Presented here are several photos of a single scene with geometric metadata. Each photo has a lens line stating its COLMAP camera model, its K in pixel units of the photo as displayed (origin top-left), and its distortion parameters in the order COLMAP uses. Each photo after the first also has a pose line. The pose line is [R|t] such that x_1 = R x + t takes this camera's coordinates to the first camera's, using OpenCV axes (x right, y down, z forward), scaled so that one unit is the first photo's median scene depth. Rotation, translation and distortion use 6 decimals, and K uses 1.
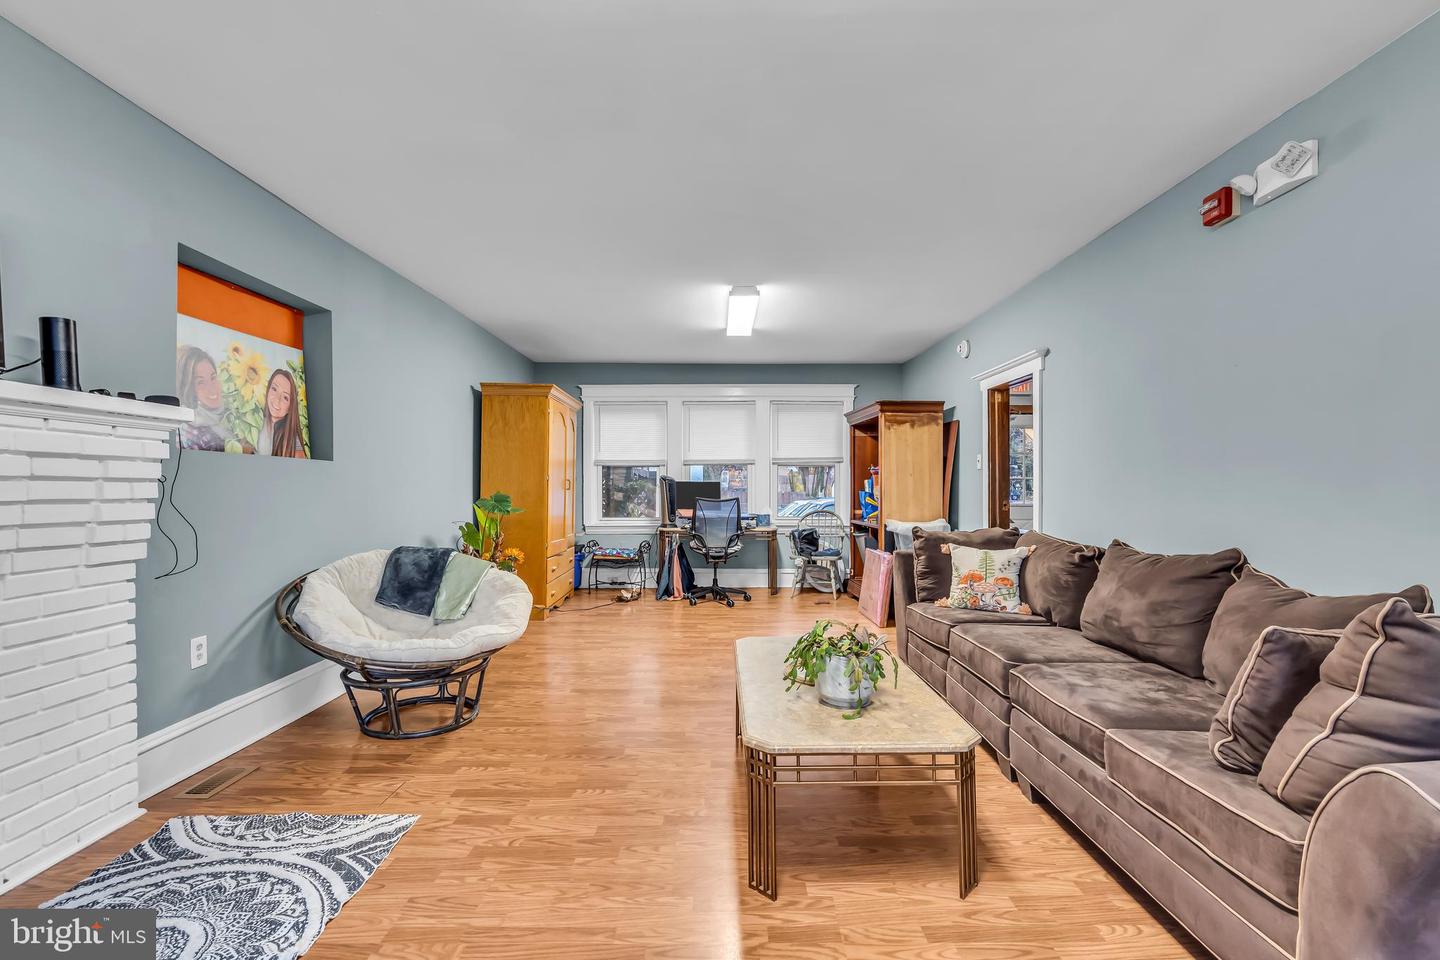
lens RADIAL K [[655.9, 0, 720.2], [0, 655.9, 491.2], [0, 0, 1]] dist [-0.011979, 0.006530]
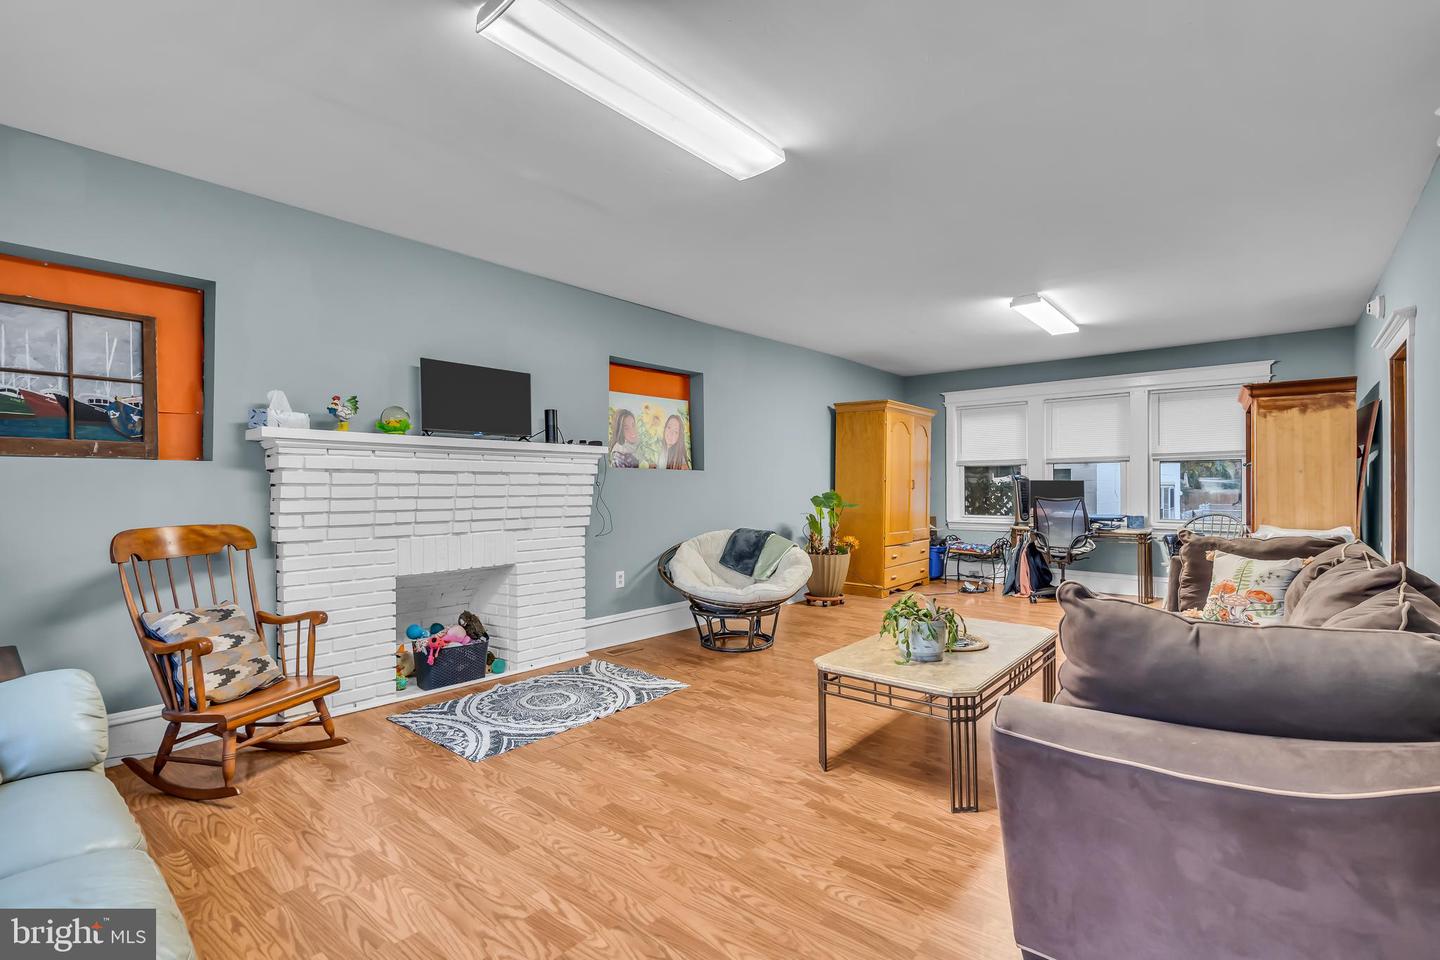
lens RADIAL K [[649.1, 0, 714.0], [0, 649.1, 488.4], [0, 0, 1]] dist [-0.010572, 0.006859]
pose [[0.750417, 0.001190, -0.660963, 0.463088], [-0.001084, 0.999999, 0.000569, -0.005650], [0.660964, 0.000290, 0.750418, -0.139372]]
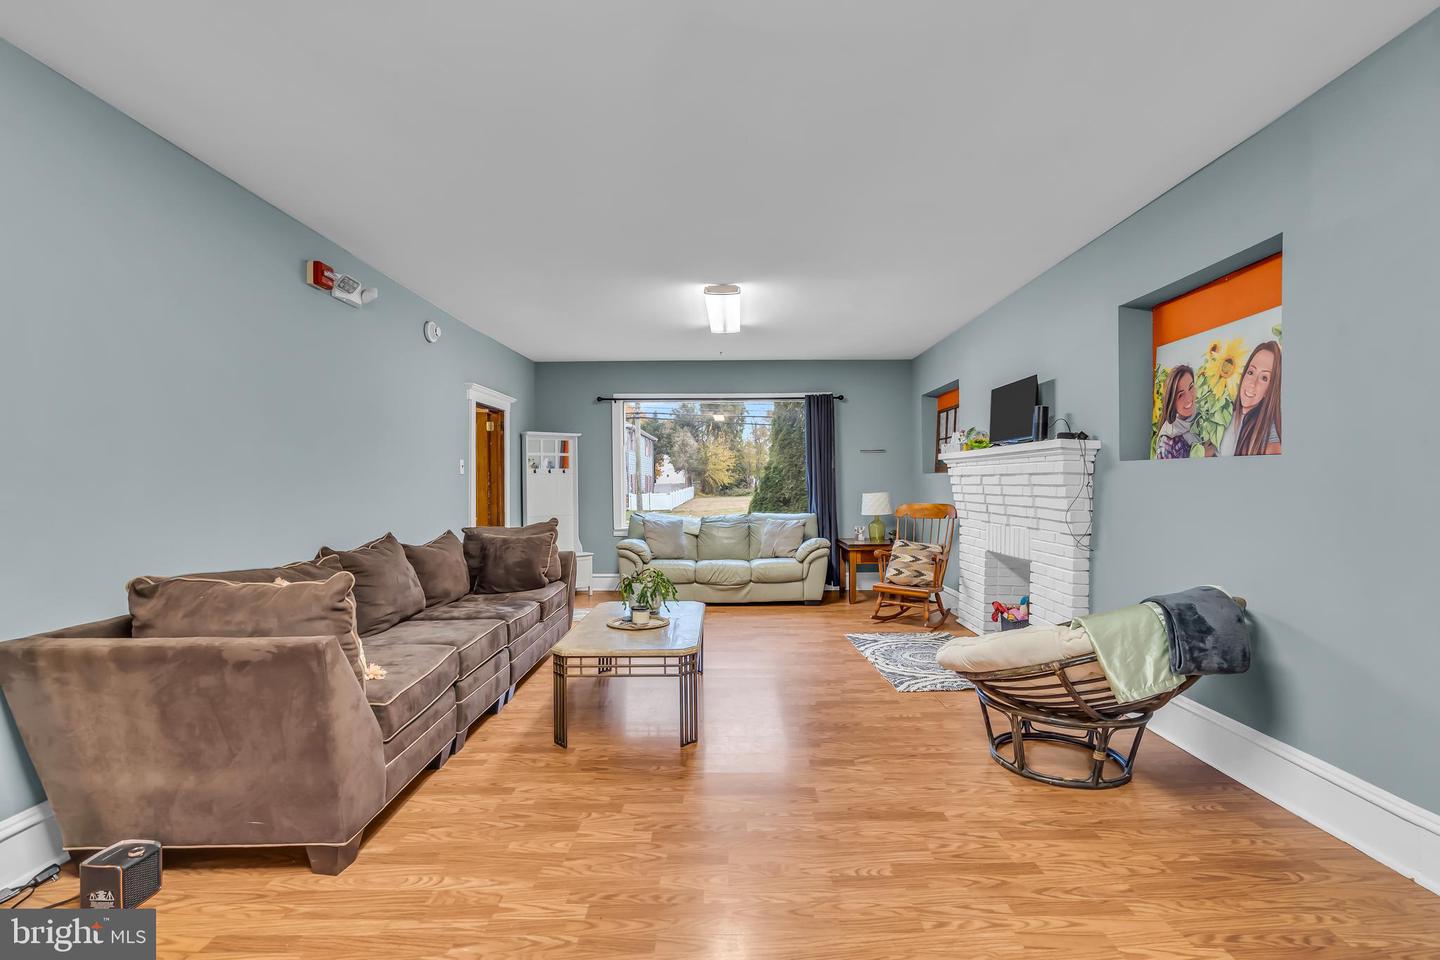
lens RADIAL K [[655.9, 0, 720.2], [0, 655.9, 491.2], [0, 0, 1]] dist [-0.011979, 0.006530]
pose [[-0.999961, 0.005491, 0.006970, -0.019548], [0.005600, 0.999860, 0.015777, -0.023537], [-0.006882, 0.015815, -0.999851, 1.792627]]
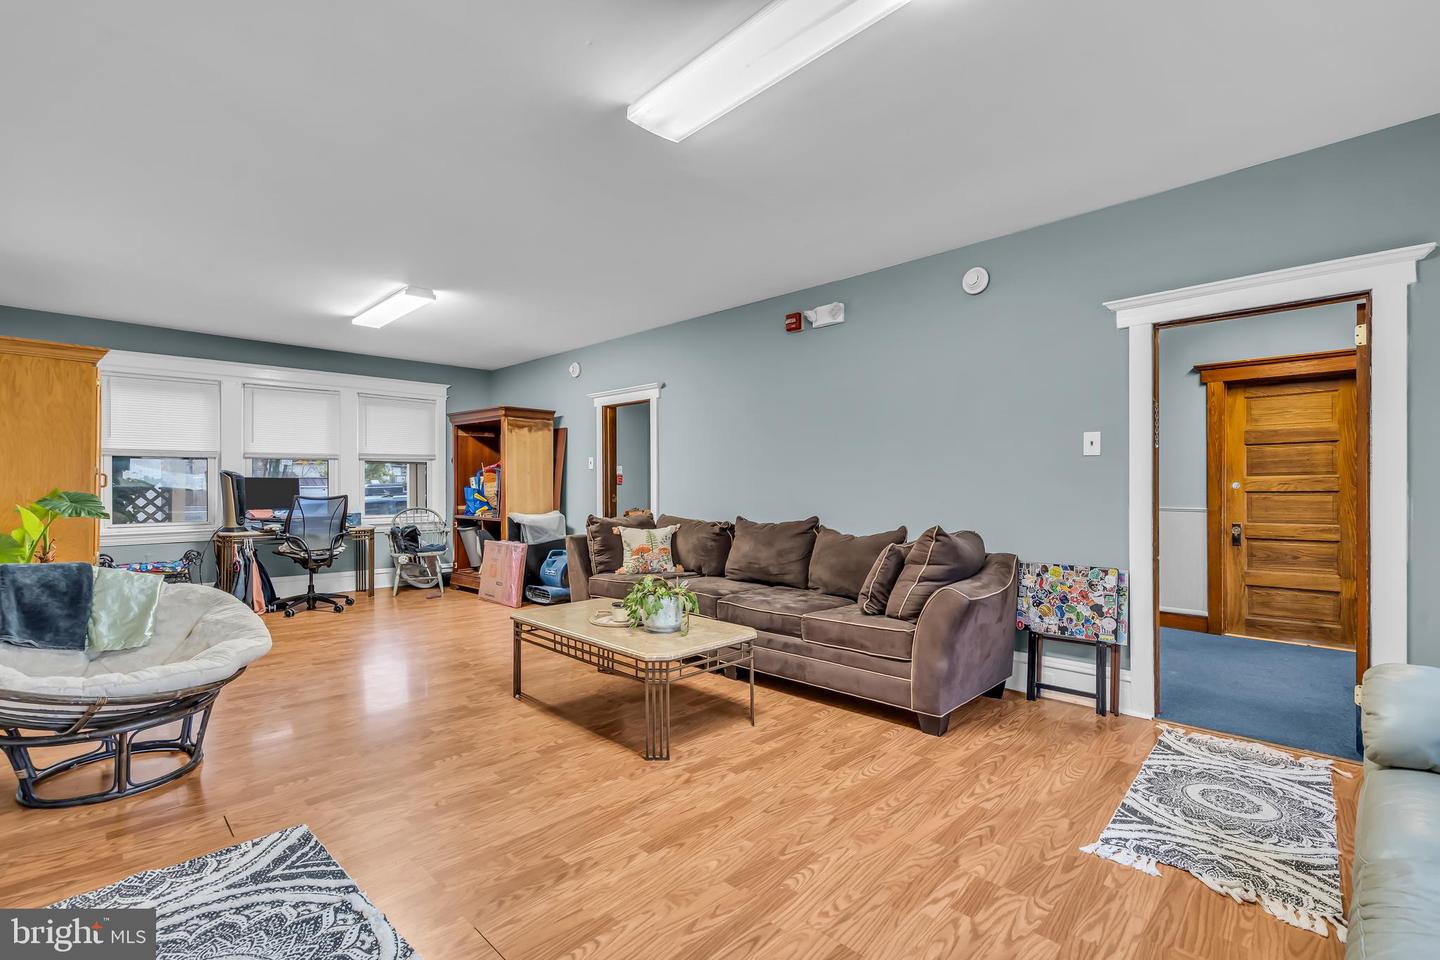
lens RADIAL K [[655.9, 0, 720.2], [0, 655.9, 491.2], [0, 0, 1]] dist [-0.011979, 0.006530]
pose [[0.705058, -0.006723, 0.709118, -0.478226], [0.004997, 0.999977, 0.004511, 0.005189], [-0.709132, 0.000363, 0.705076, -0.071306]]
